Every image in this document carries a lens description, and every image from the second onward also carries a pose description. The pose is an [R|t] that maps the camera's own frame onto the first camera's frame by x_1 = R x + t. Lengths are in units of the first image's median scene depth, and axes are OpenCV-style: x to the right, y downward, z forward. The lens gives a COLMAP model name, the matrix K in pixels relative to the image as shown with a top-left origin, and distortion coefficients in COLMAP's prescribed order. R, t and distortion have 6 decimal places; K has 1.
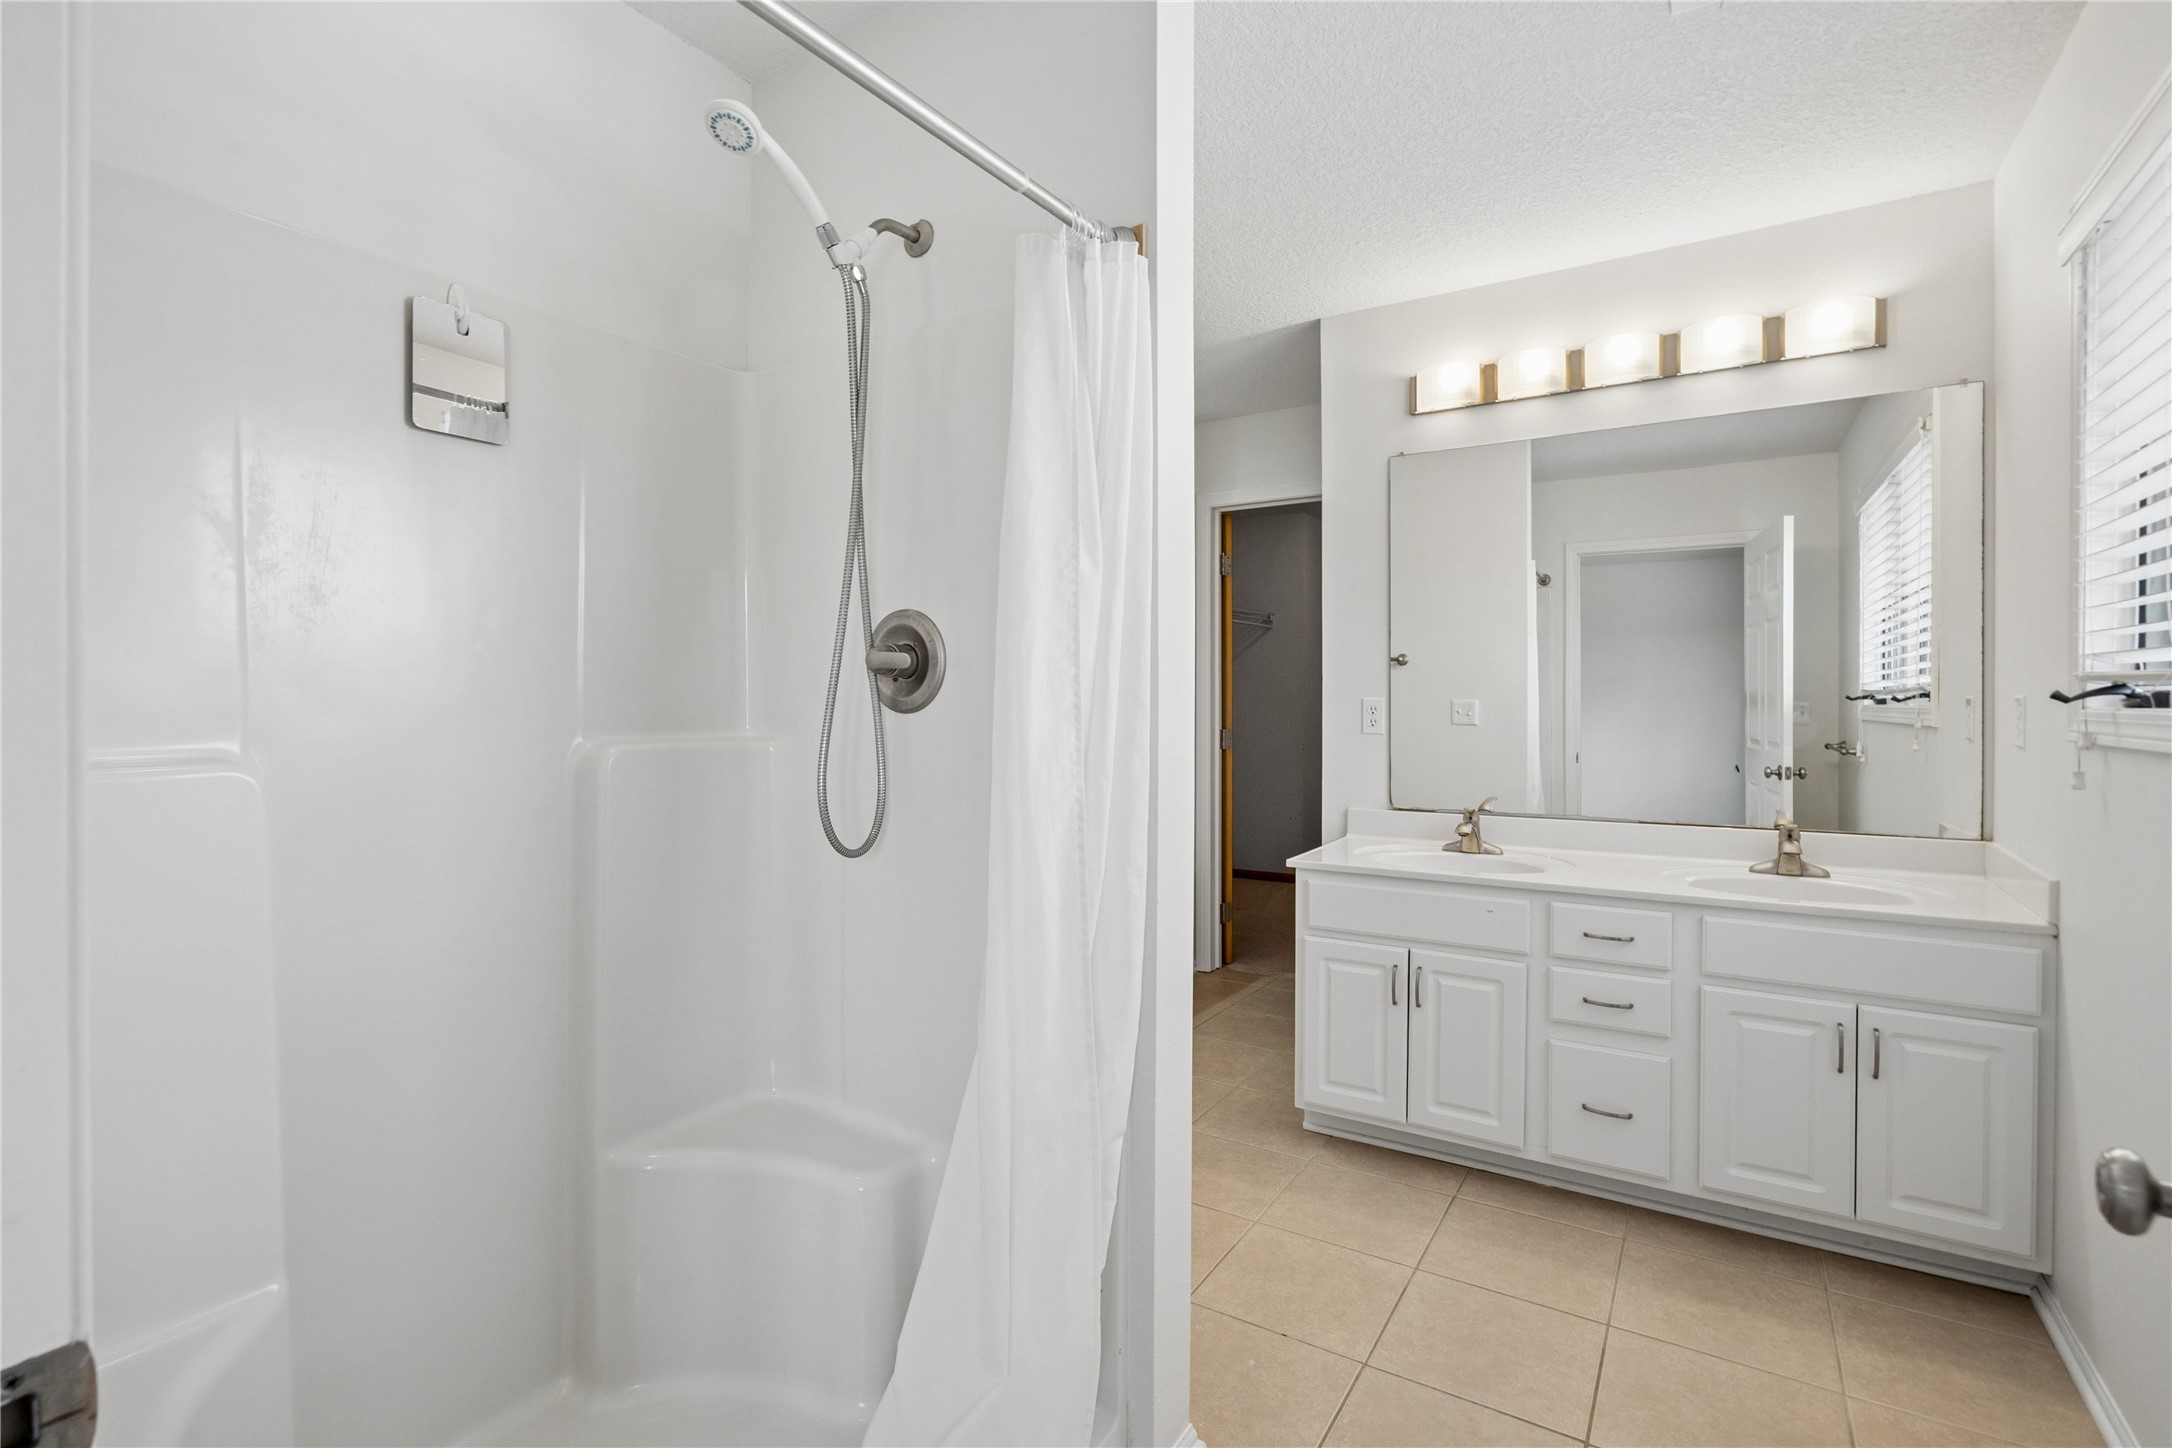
lens RADIAL K [[1013.0, 0, 1086.7], [0, 1013.0, 710.2], [0, 0, 1]] dist [-0.020721, 0.006760]
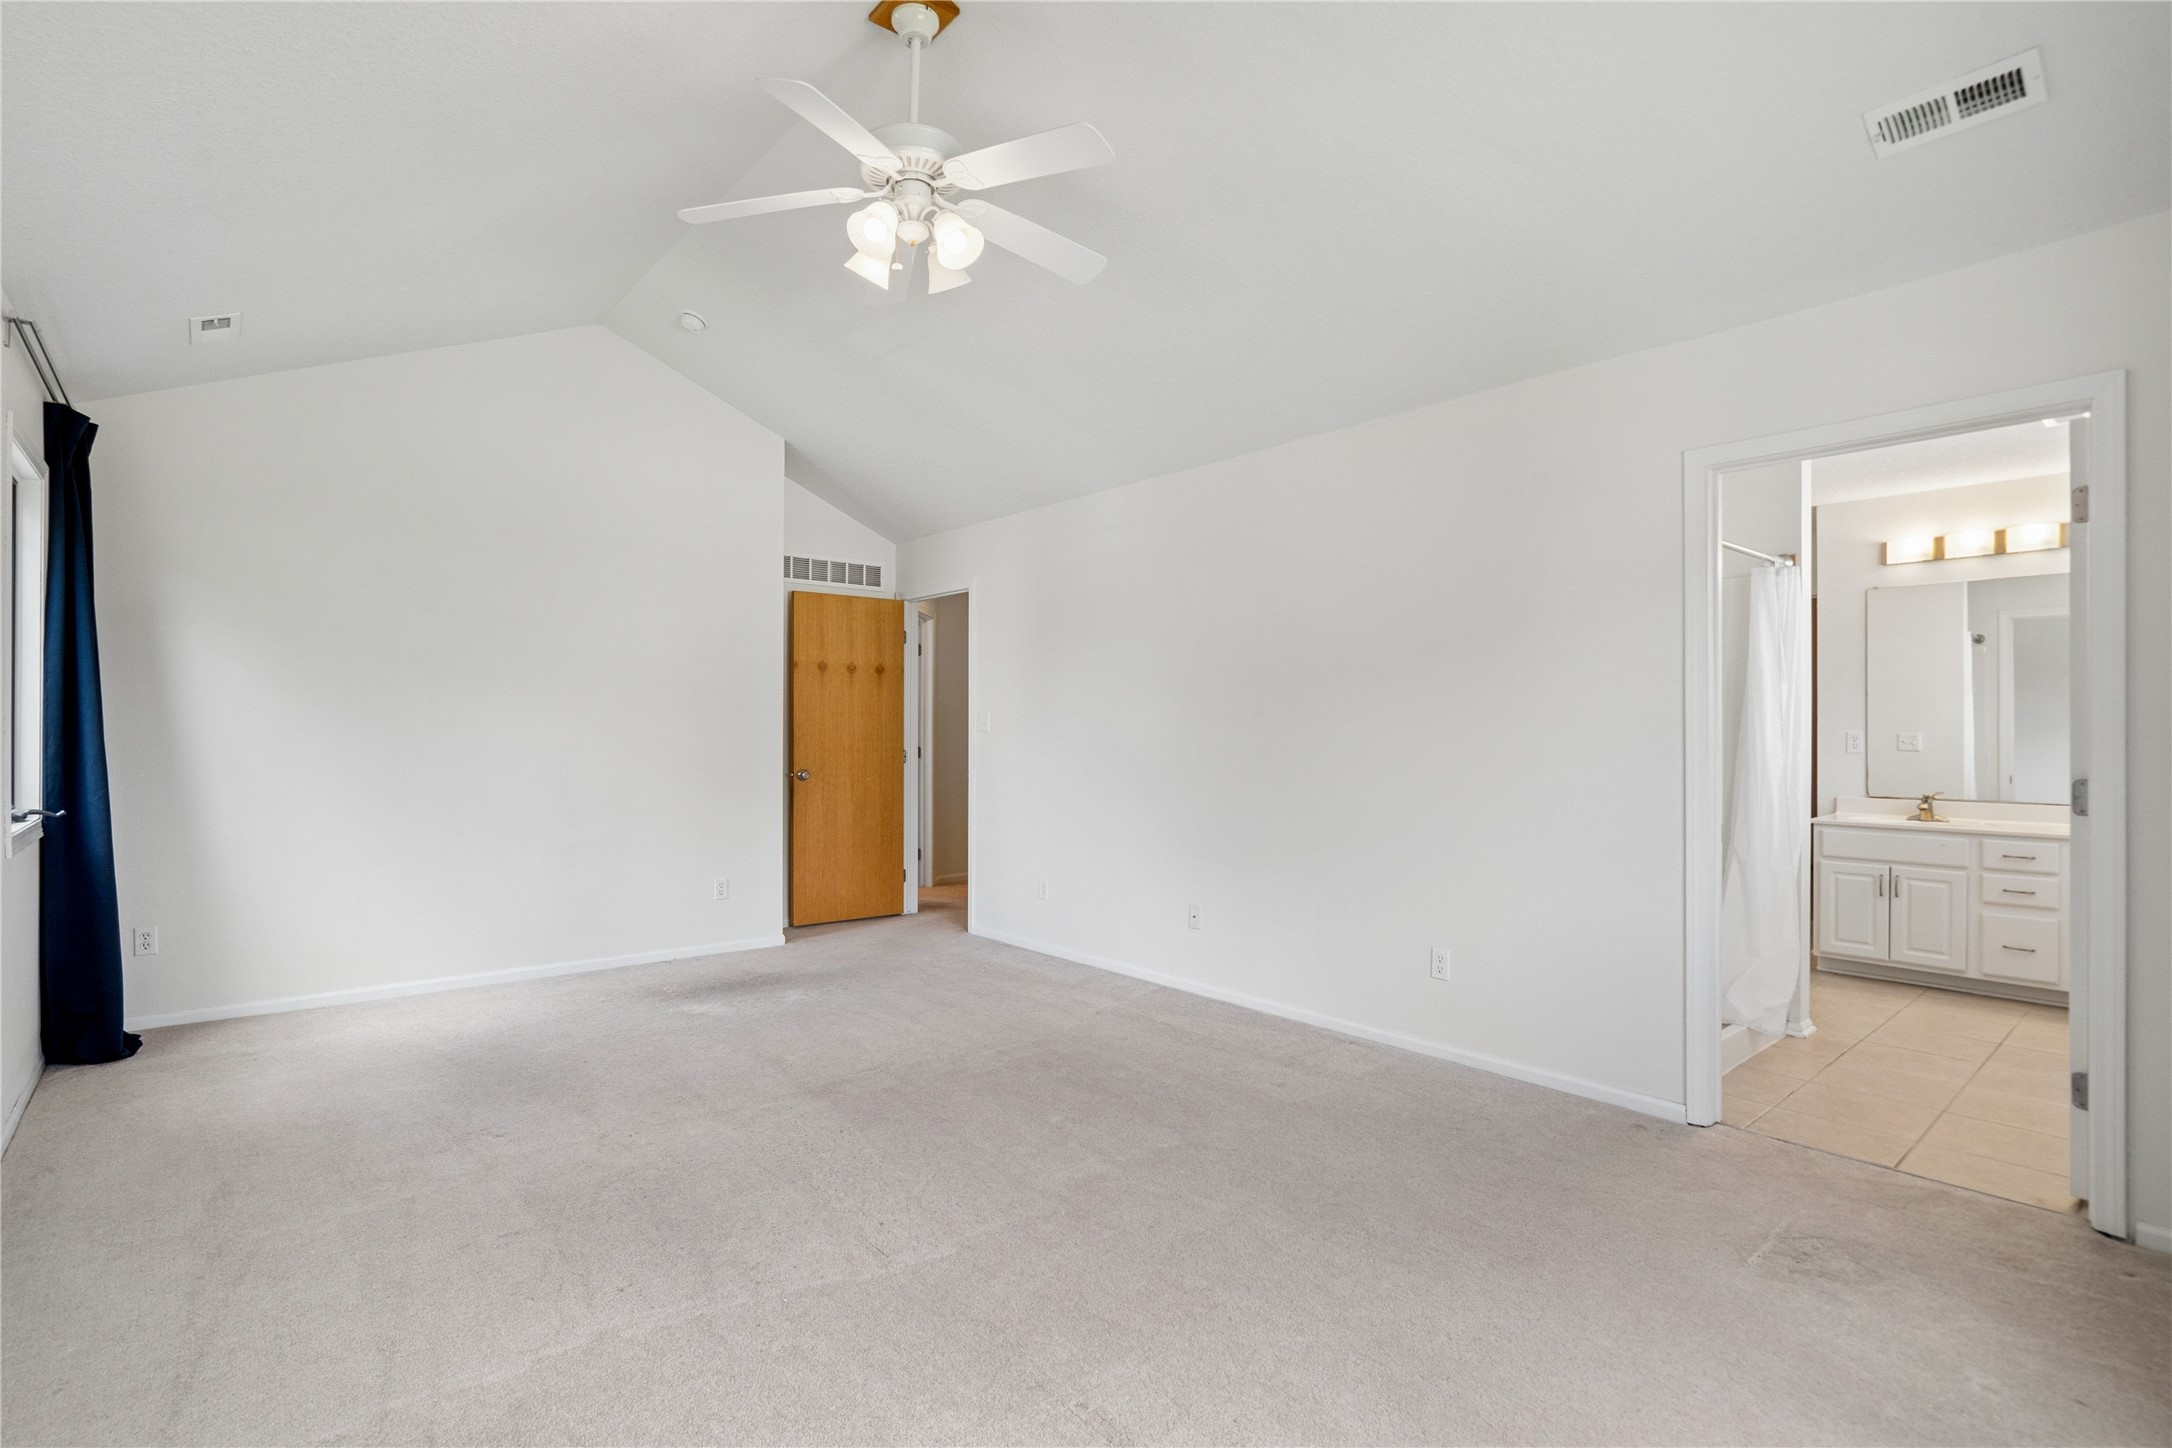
lens RADIAL K [[1013.0, 0, 1077.5], [0, 1013.0, 731.4], [0, 0, 1]] dist [-0.020721, 0.006760]
pose [[0.952799, 0.003338, -0.303583, -0.543229], [-0.006567, 0.999932, -0.009616, 0.015298], [0.303531, 0.011156, 0.952756, -1.205864]]
